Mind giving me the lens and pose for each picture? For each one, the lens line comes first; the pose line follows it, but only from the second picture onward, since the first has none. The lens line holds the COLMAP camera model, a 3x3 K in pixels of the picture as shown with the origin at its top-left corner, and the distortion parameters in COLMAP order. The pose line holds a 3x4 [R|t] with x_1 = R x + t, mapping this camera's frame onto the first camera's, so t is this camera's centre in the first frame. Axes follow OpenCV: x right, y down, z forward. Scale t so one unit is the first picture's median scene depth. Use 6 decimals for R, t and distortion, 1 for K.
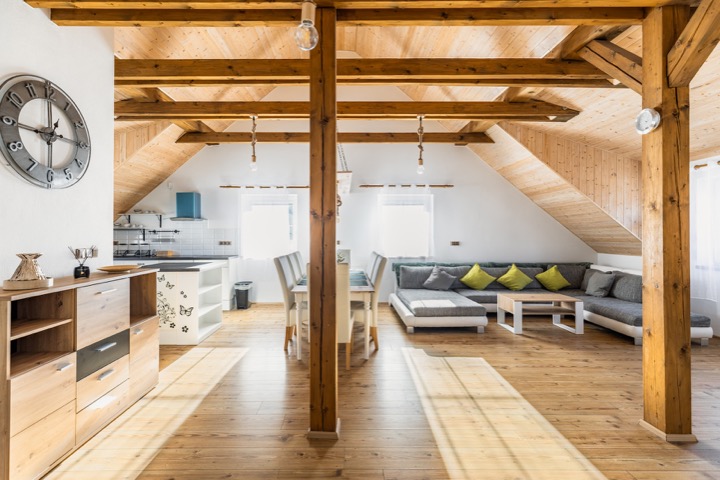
lens RADIAL K [[341.6, 0, 351.1], [0, 341.6, 231.7], [0, 0, 1]] dist [0.013375, -0.003207]
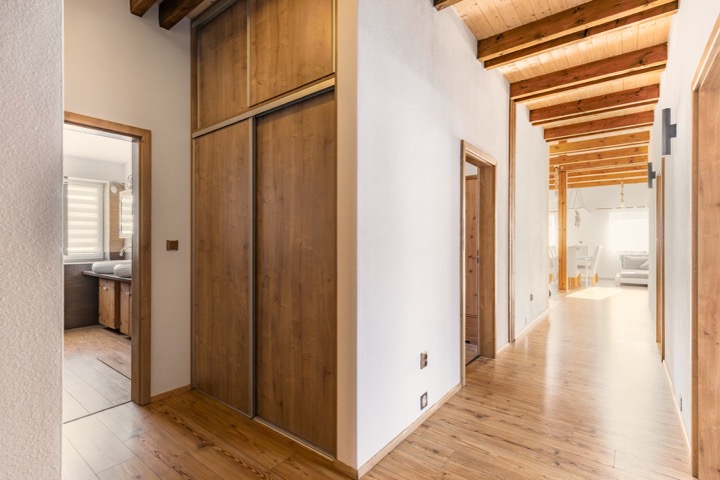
lens RADIAL K [[341.6, 0, 361.5], [0, 341.6, 246.0], [0, 0, 1]] dist [0.013375, -0.003207]
pose [[0.773282, -0.000025, -0.634062, 0.267916], [0.004972, 0.999969, 0.006024, 0.039757], [0.634043, -0.007811, 0.773259, -1.431385]]
